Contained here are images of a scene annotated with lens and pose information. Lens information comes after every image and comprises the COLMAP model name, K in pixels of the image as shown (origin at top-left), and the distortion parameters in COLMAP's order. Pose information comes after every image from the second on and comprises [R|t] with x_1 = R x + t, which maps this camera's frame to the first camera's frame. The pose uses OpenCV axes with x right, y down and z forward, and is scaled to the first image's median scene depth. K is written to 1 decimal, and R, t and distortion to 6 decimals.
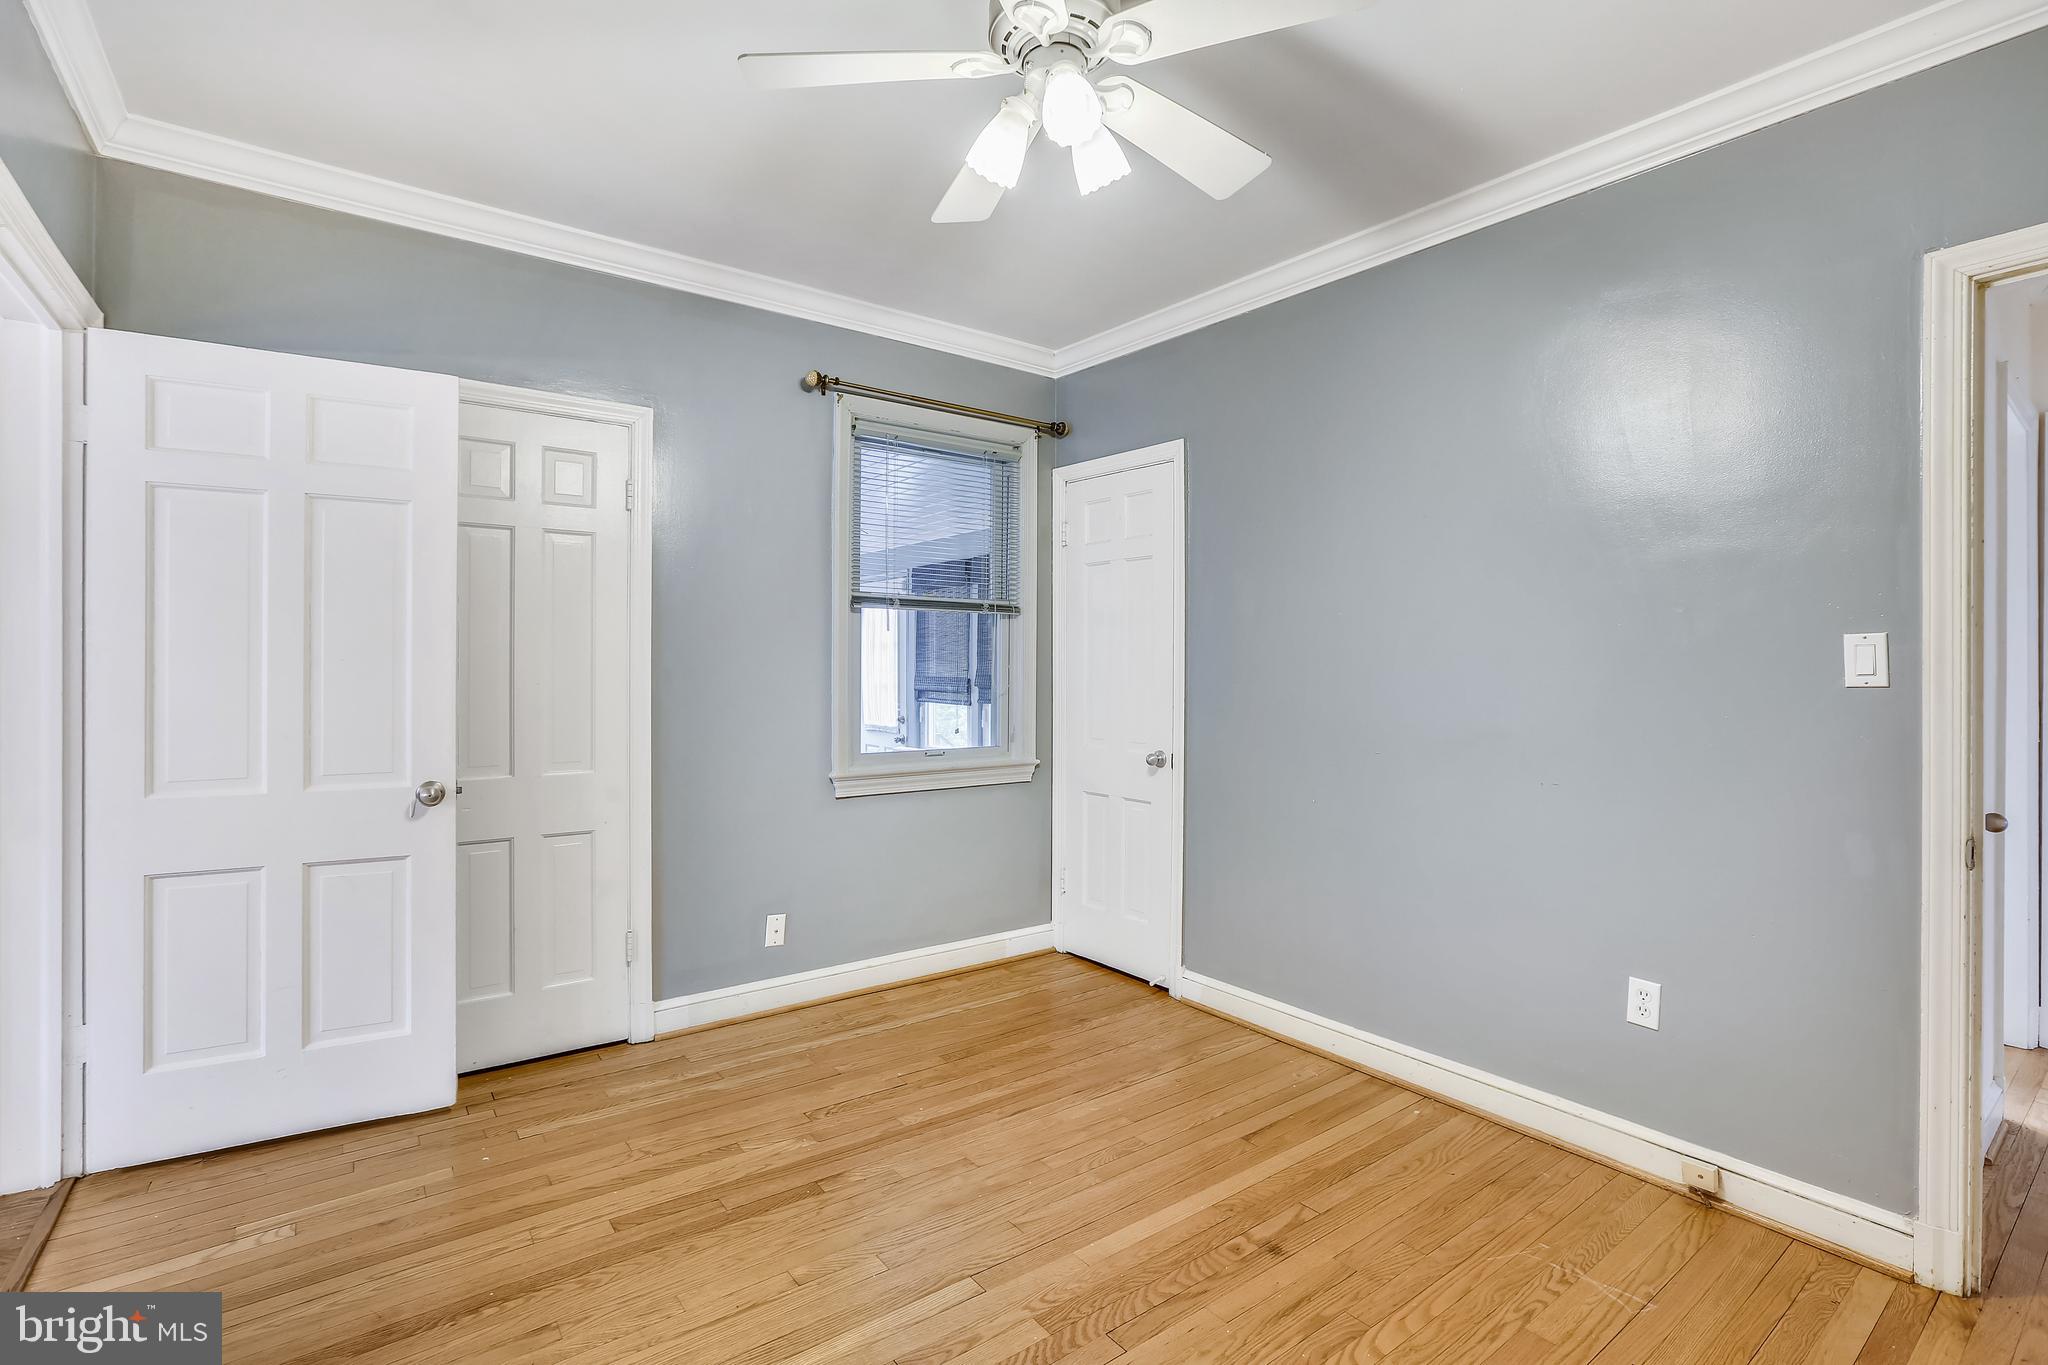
lens RADIAL K [[953.6, 0, 1032.2], [0, 953.6, 672.5], [0, 0, 1]] dist [-0.024414, 0.004305]
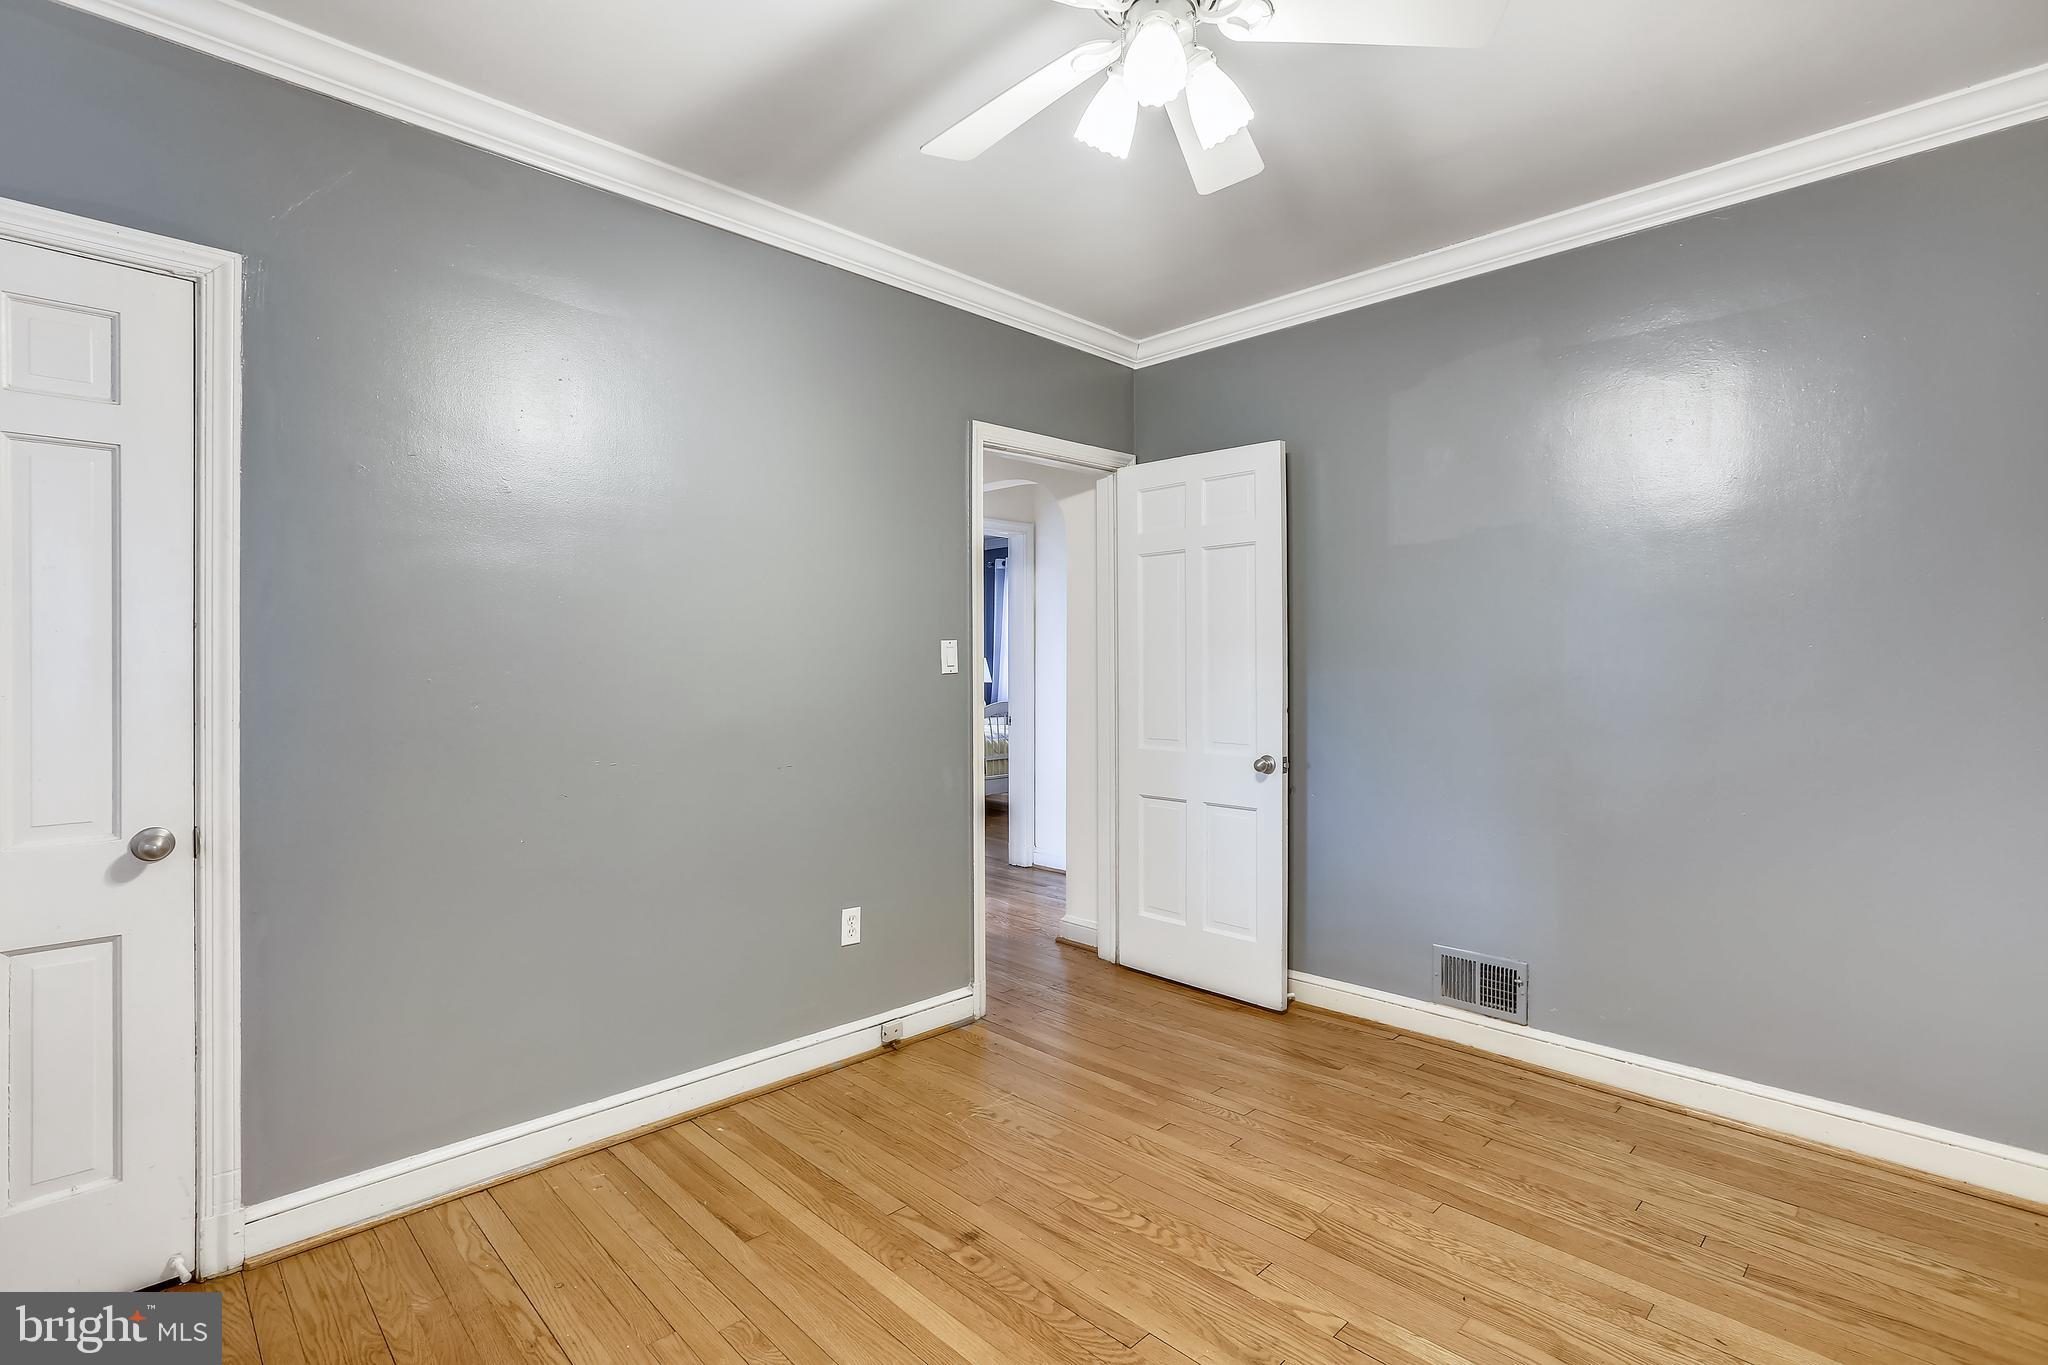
lens RADIAL K [[953.6, 0, 1029.7], [0, 953.6, 668.3], [0, 0, 1]] dist [-0.024414, 0.004305]
pose [[-0.121870, -0.009209, 0.992503, -0.669967], [0.007917, 0.999916, 0.010250, -0.009134], [-0.992515, 0.009107, -0.121787, 0.935535]]
